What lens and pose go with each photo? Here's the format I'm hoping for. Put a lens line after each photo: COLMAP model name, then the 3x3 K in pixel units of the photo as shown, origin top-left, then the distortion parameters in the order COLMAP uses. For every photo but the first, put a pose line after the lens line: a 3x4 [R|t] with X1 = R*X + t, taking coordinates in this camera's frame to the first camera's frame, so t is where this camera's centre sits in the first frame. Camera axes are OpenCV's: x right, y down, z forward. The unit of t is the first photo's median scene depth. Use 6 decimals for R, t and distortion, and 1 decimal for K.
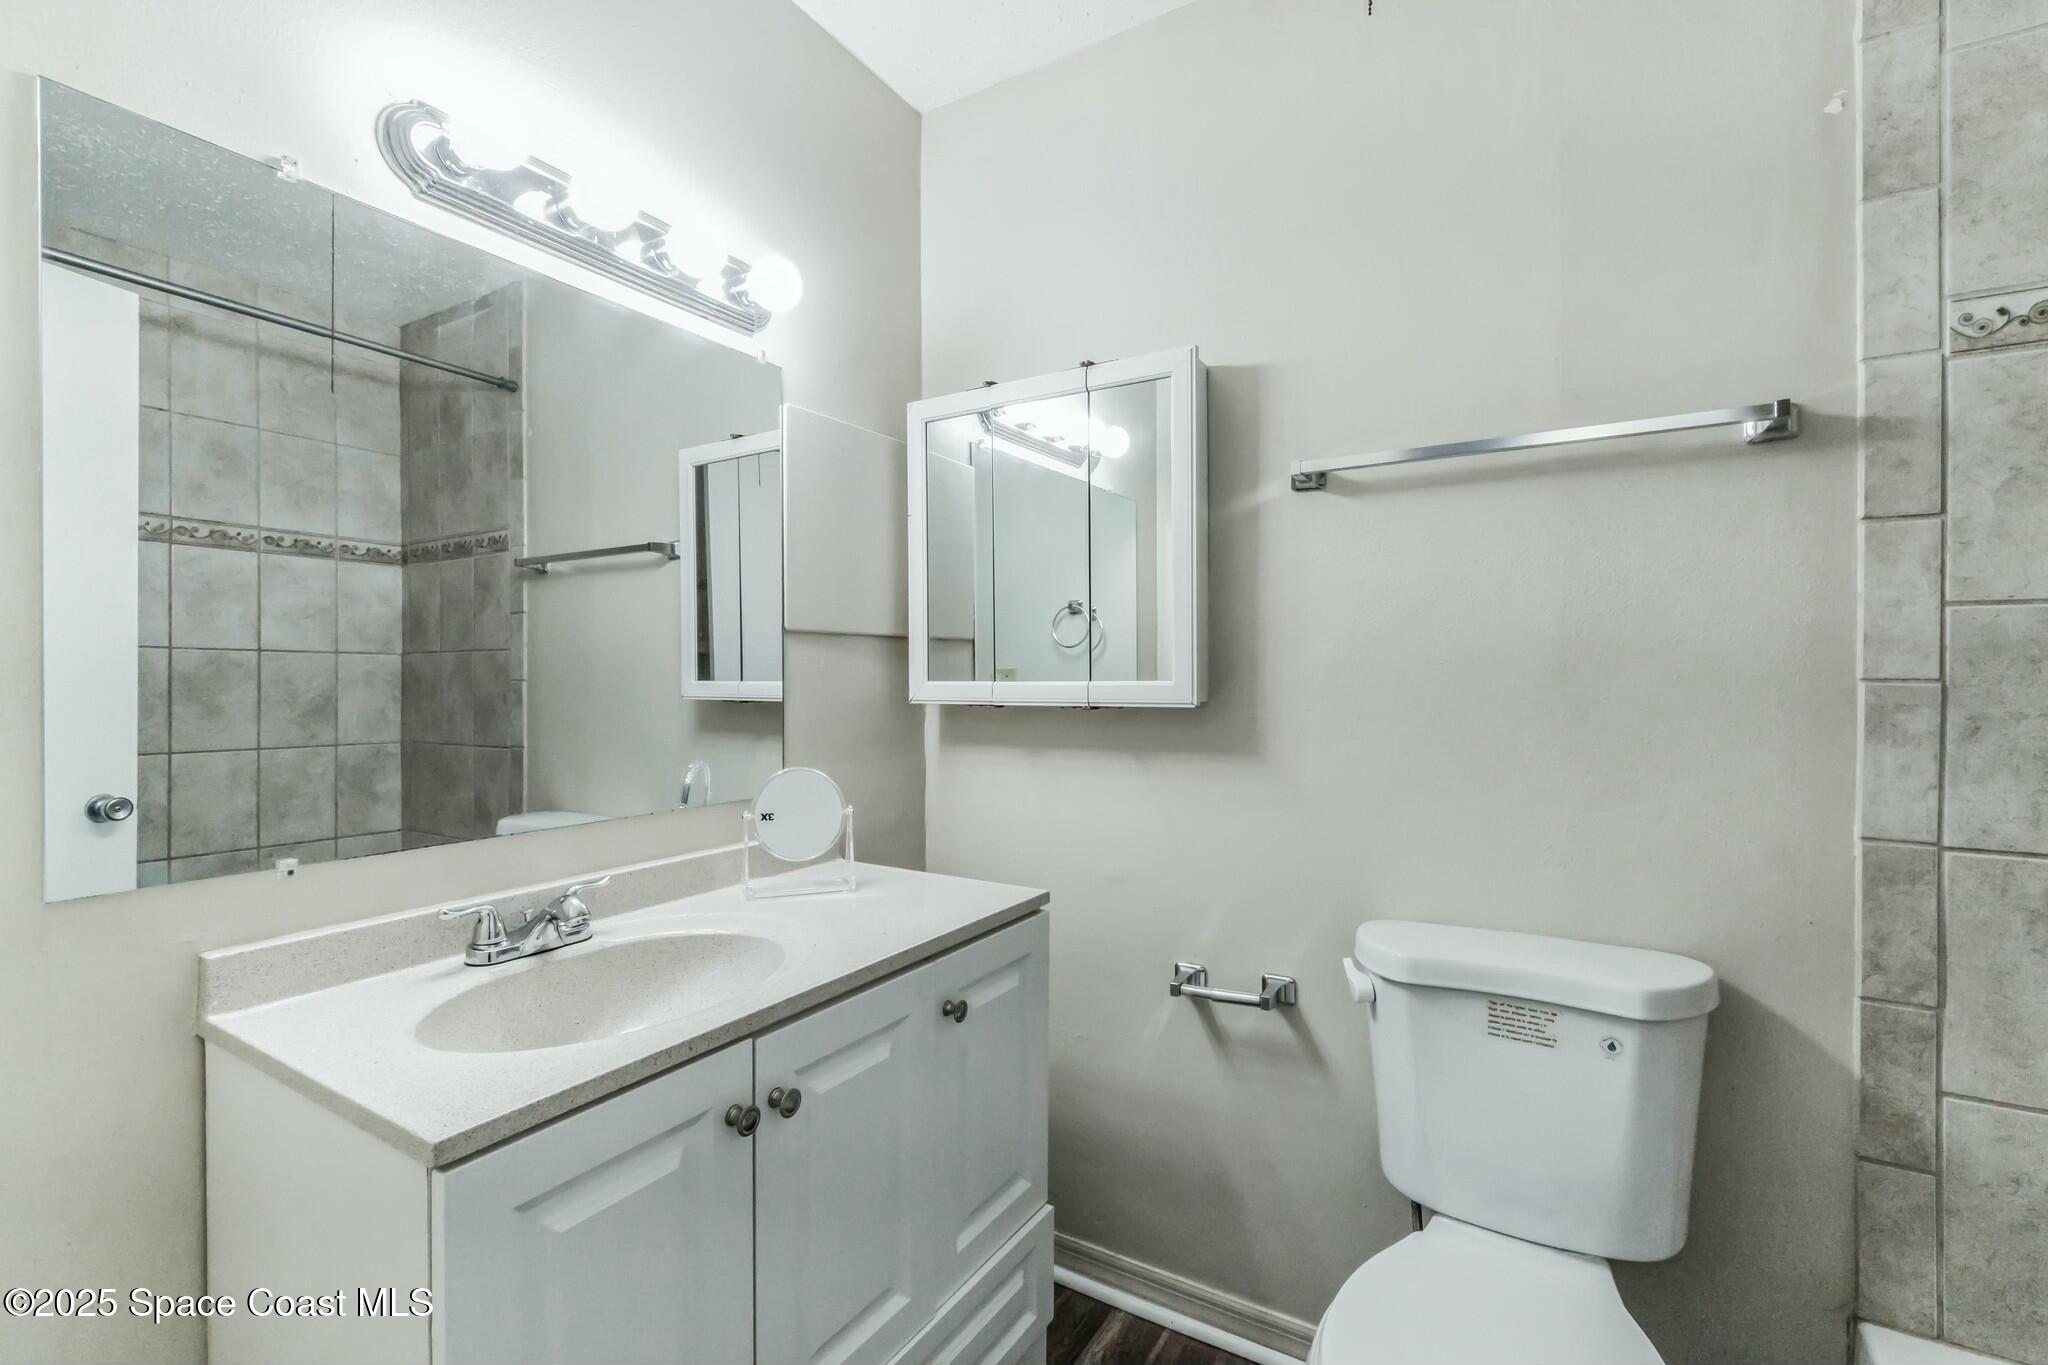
lens RADIAL K [[895.5, 0, 1025.0], [0, 895.5, 681.9], [0, 0, 1]] dist [-0.002152, 0.000383]
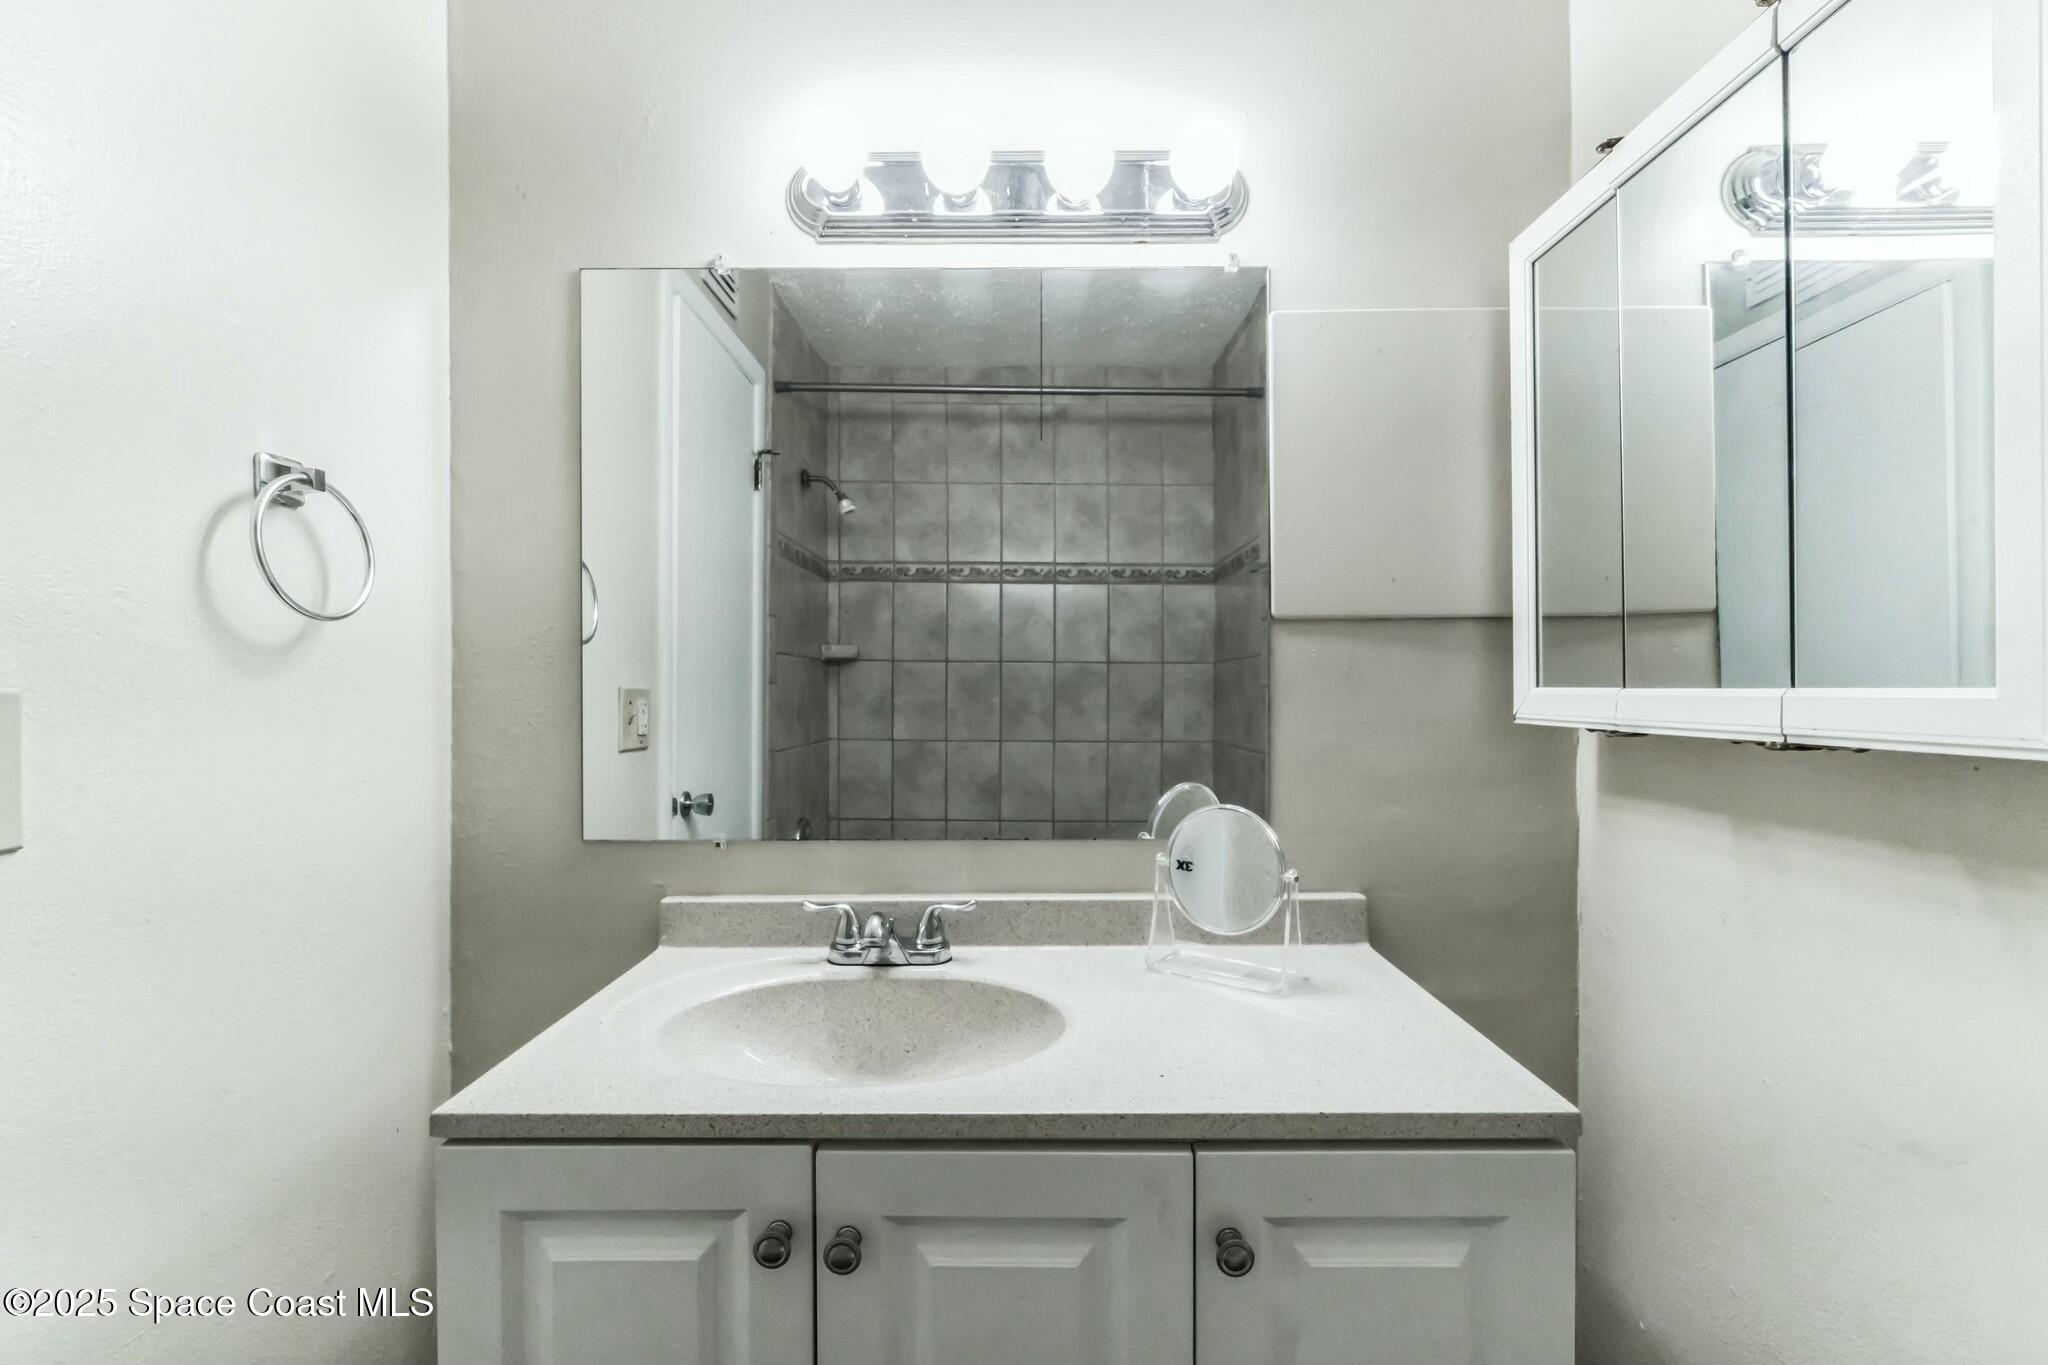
lens RADIAL K [[897.7, 0, 1021.1], [0, 897.7, 692.2], [0, 0, 1]] dist [-0.002216, -0.000126]
pose [[0.517054, 0.005064, -0.855938, 0.175640], [-0.001624, 0.999987, 0.004935, -0.000168], [0.855951, -0.001161, 0.517055, 0.292198]]
